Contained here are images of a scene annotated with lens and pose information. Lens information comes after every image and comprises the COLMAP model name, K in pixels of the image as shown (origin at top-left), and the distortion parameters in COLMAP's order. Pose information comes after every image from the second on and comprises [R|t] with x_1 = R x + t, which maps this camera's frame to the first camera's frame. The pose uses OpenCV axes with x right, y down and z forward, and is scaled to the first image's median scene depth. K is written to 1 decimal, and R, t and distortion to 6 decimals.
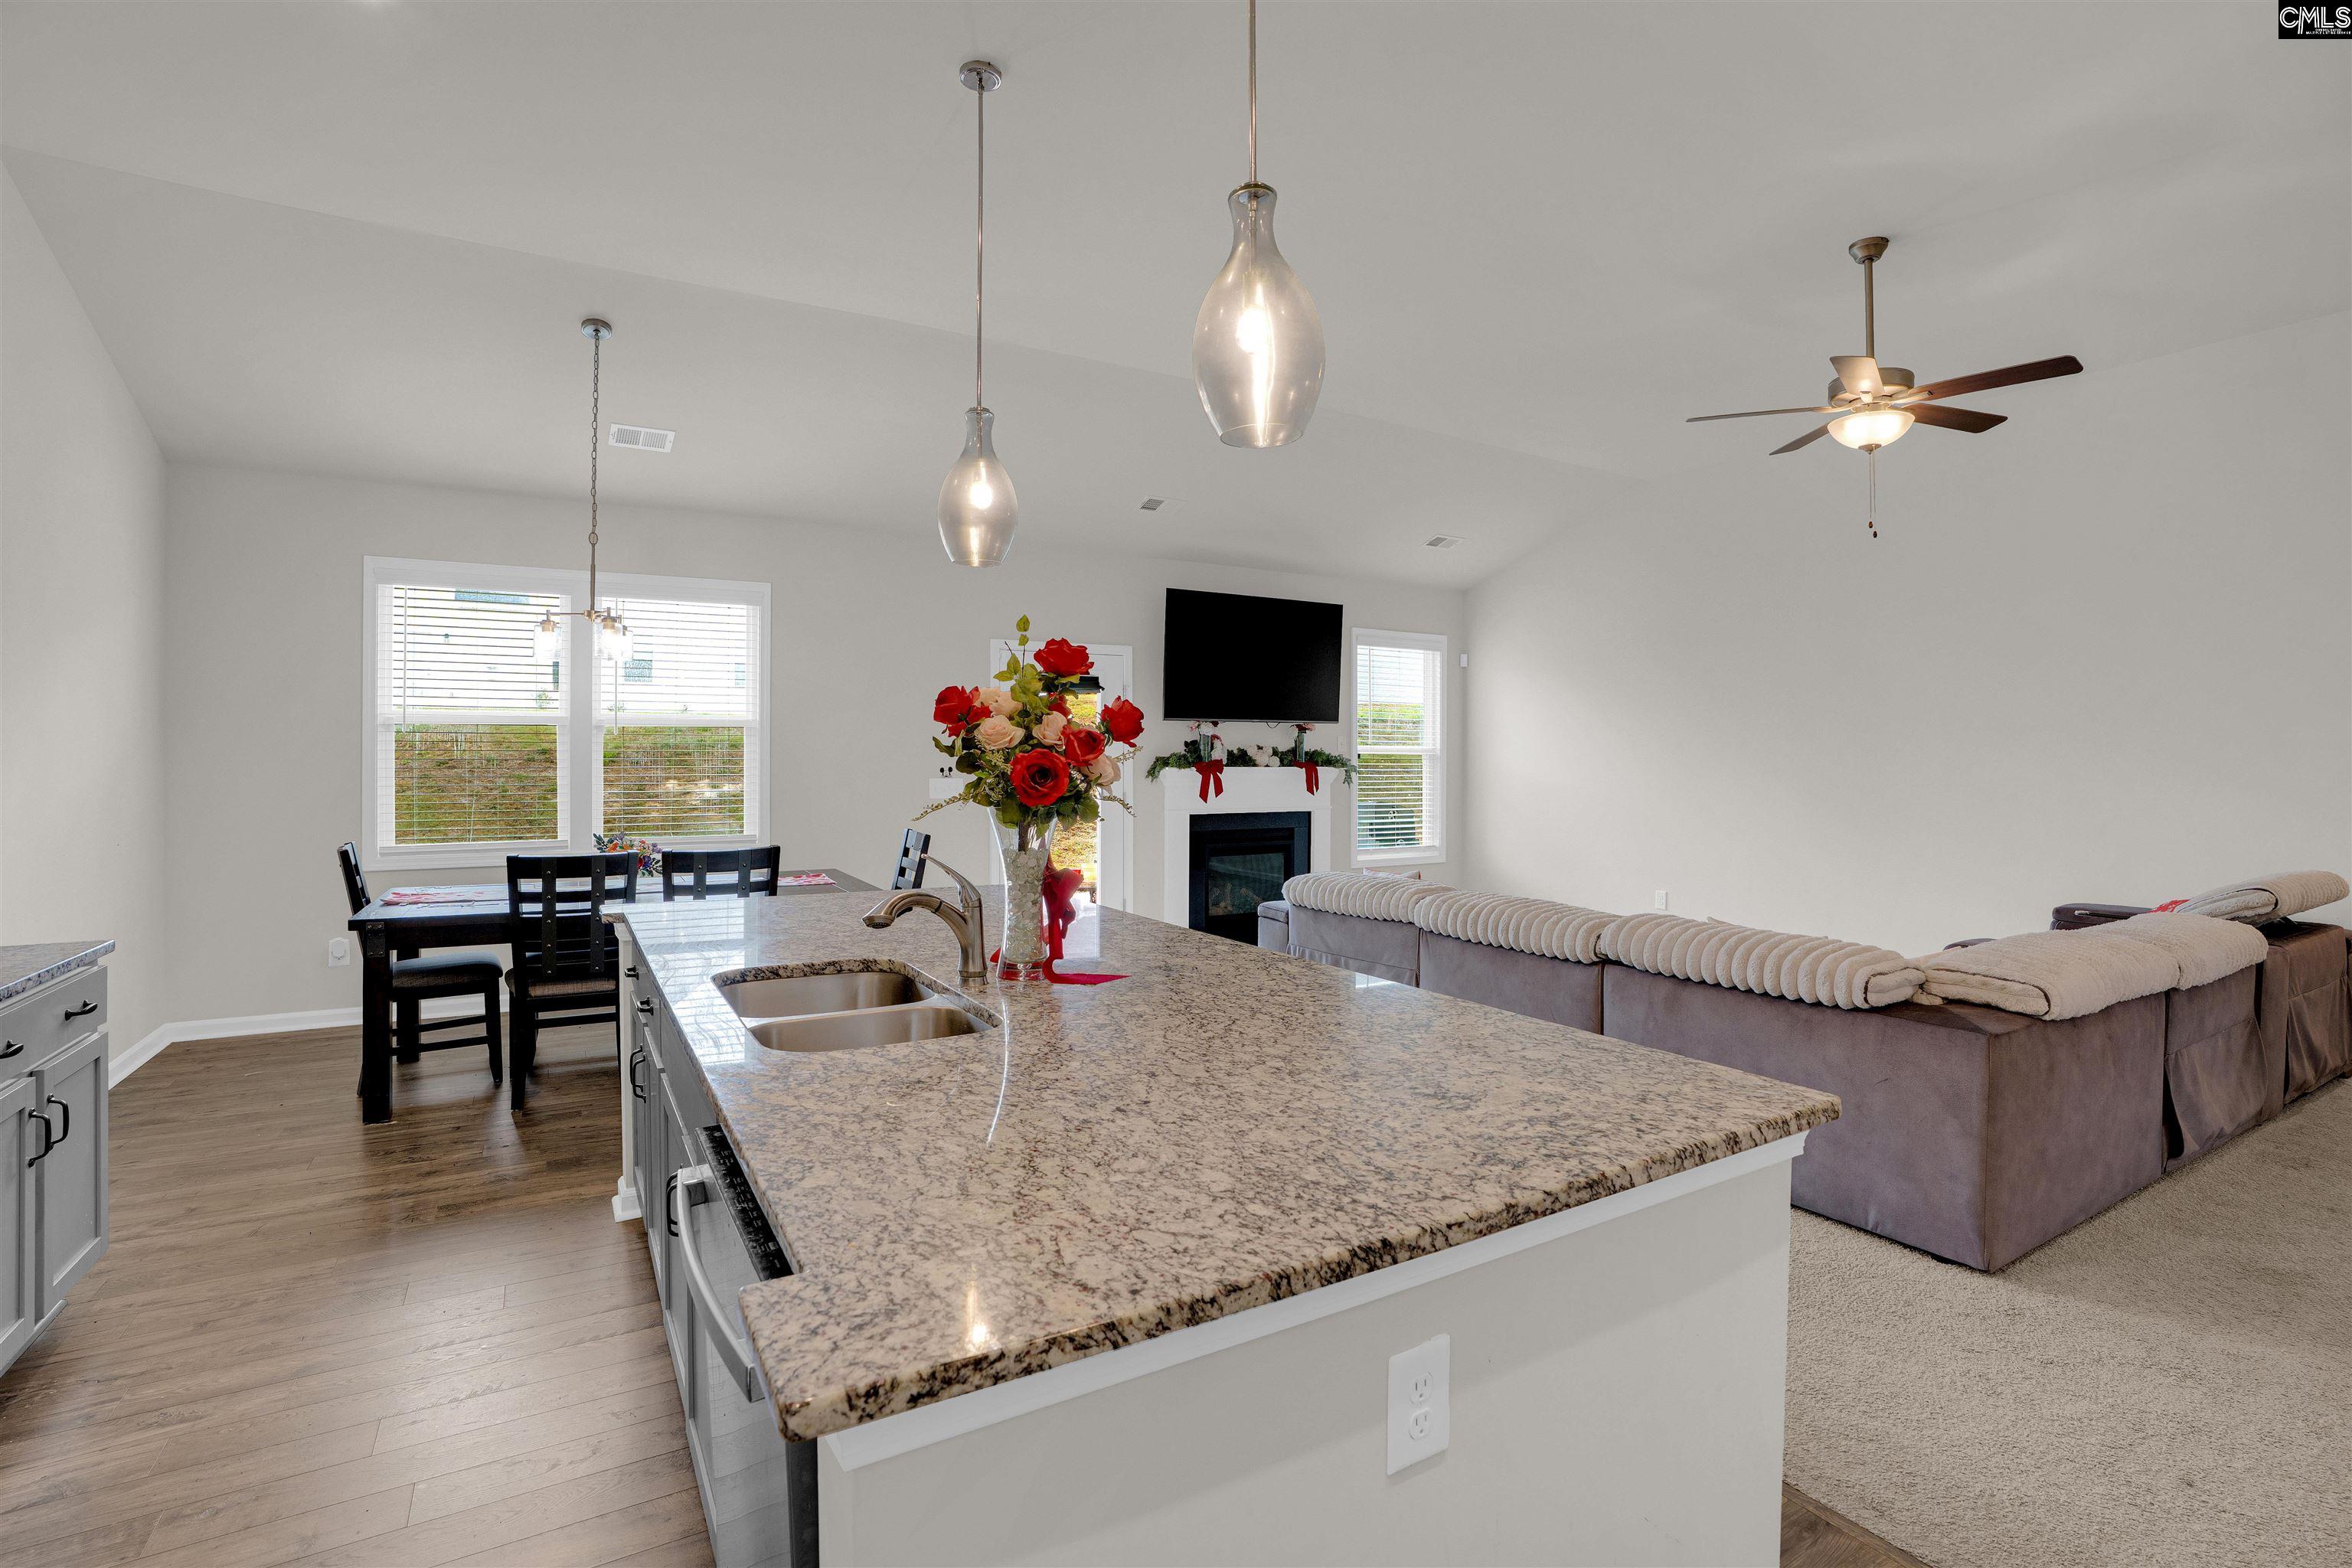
lens RADIAL K [[1099.5, 0, 1167.0], [0, 1099.5, 785.6], [0, 0, 1]] dist [-0.029033, 0.005598]
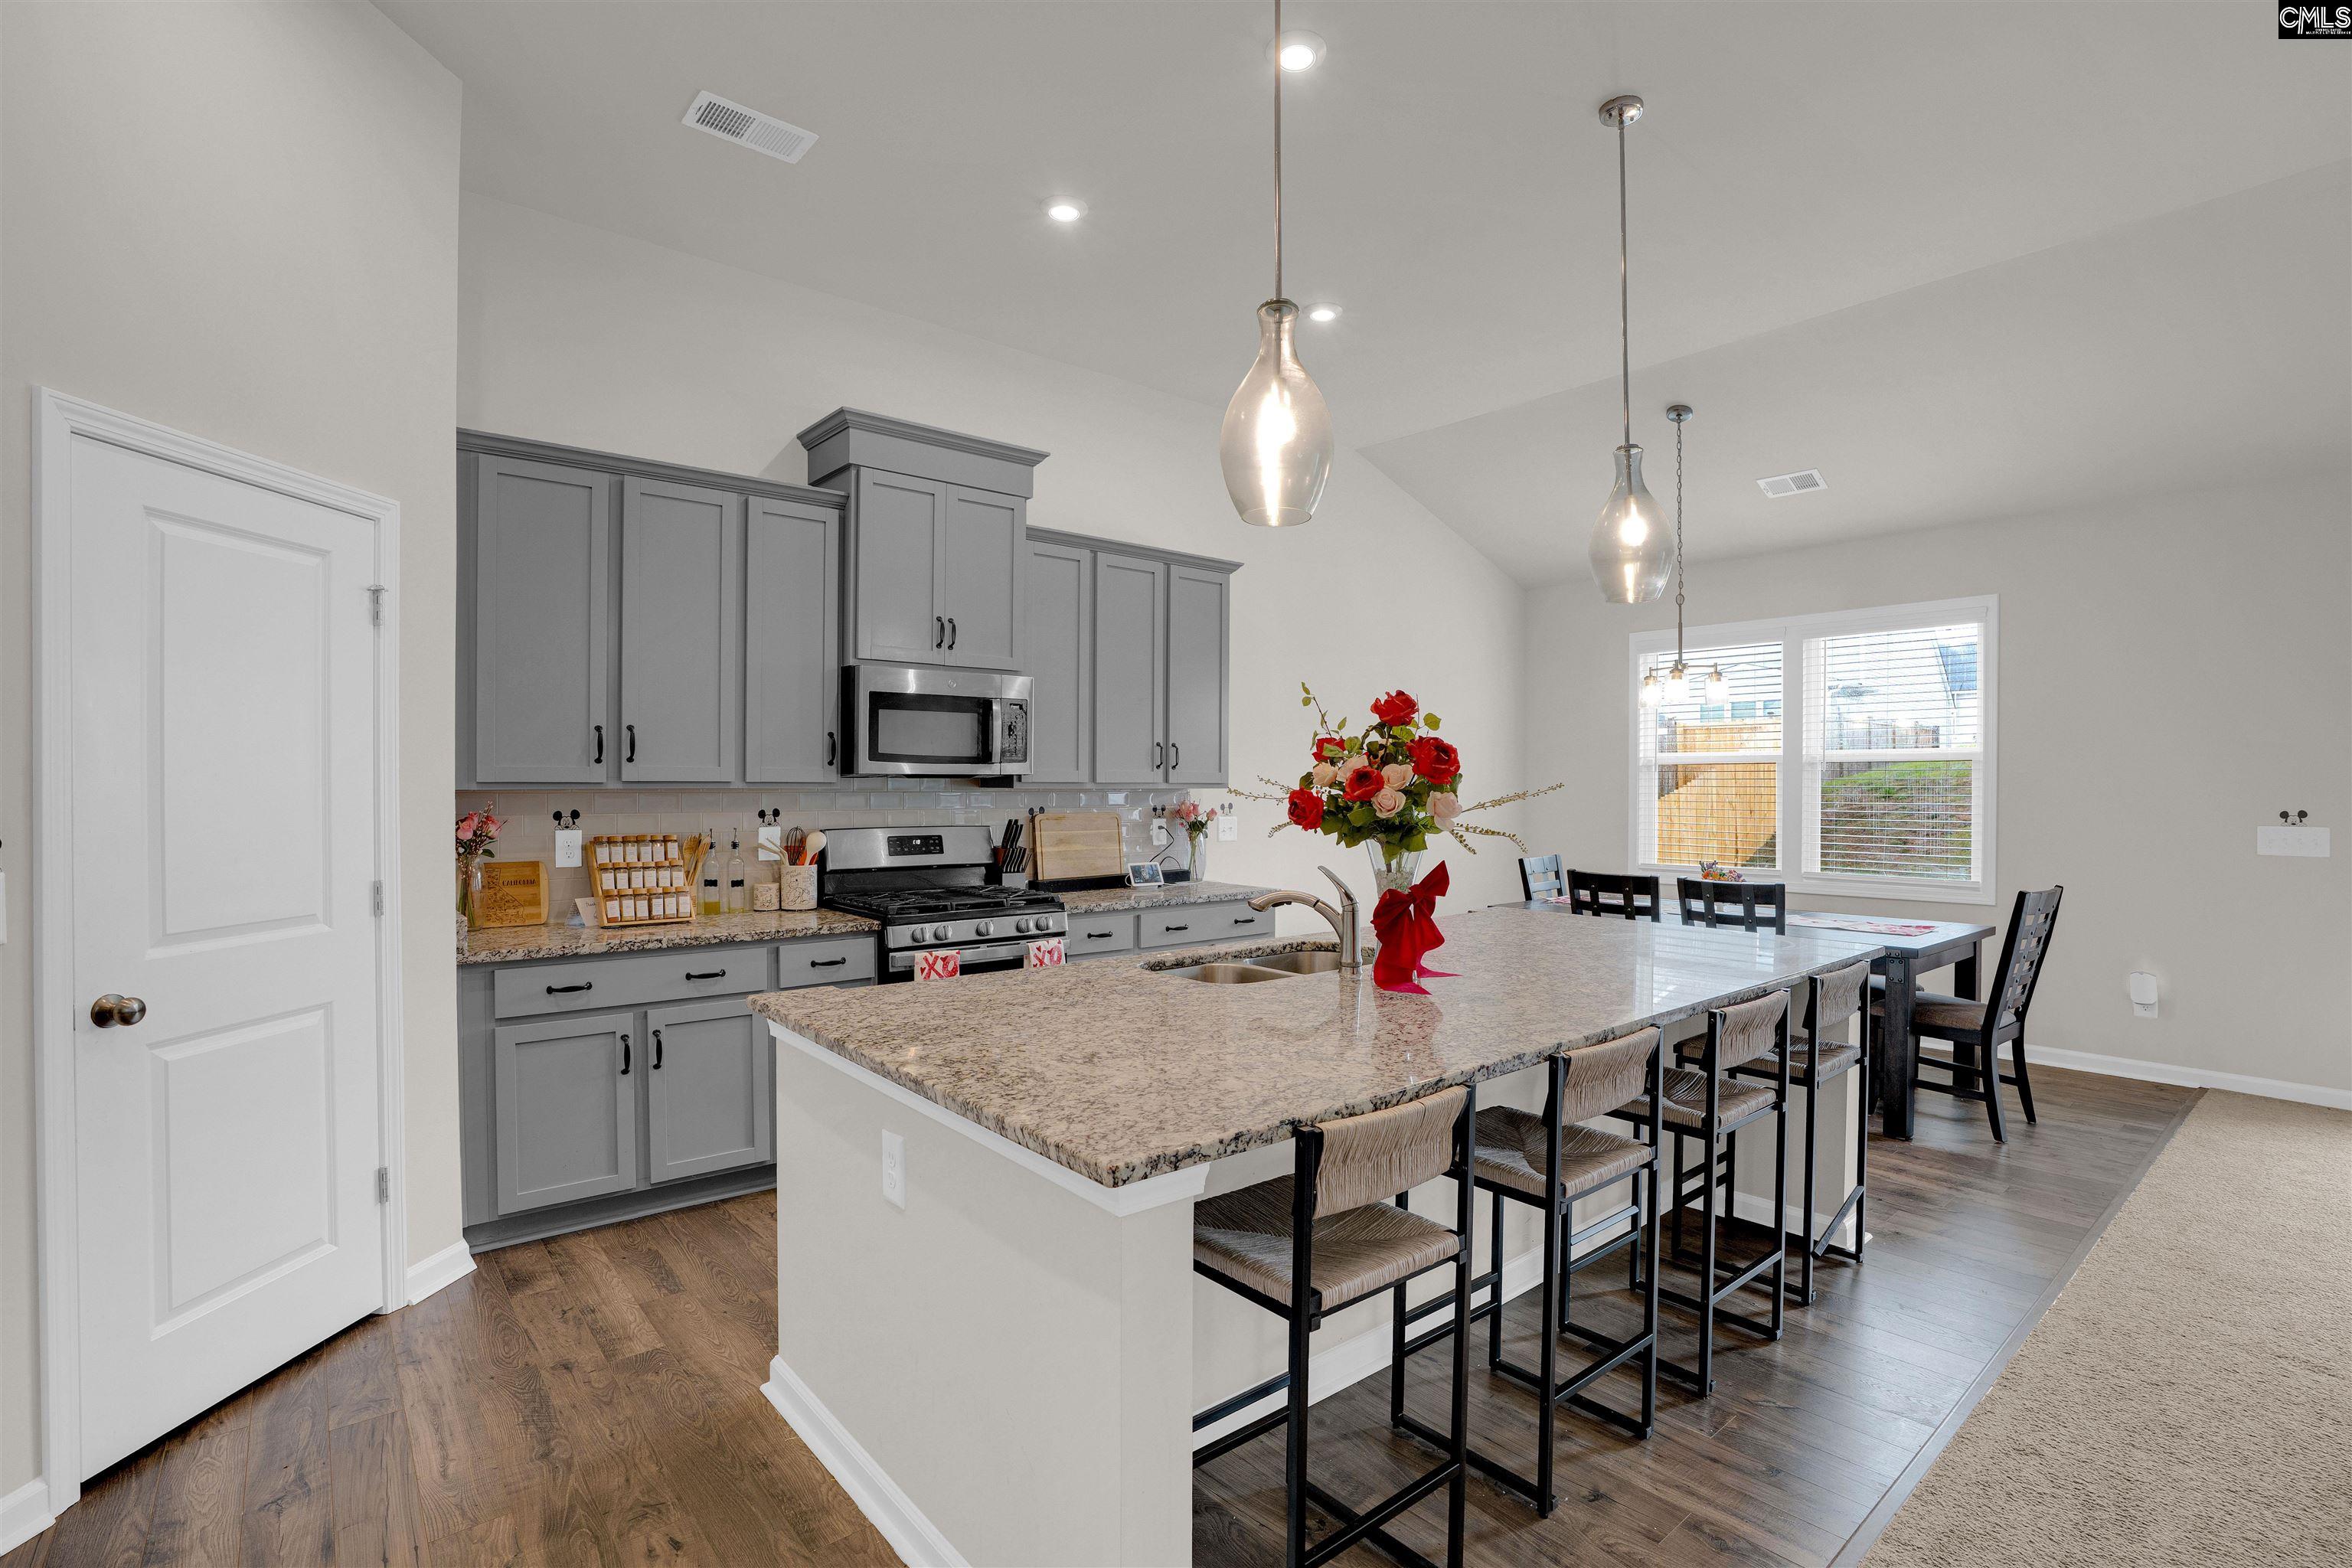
lens RADIAL K [[1099.5, 0, 1167.0], [0, 1099.5, 785.6], [0, 0, 1]] dist [-0.029033, 0.005598]
pose [[0.125942, -0.004772, -0.992026, 0.763790], [-0.029132, 0.999539, -0.008507, -0.011839], [0.991610, 0.029971, 0.125745, 0.458888]]
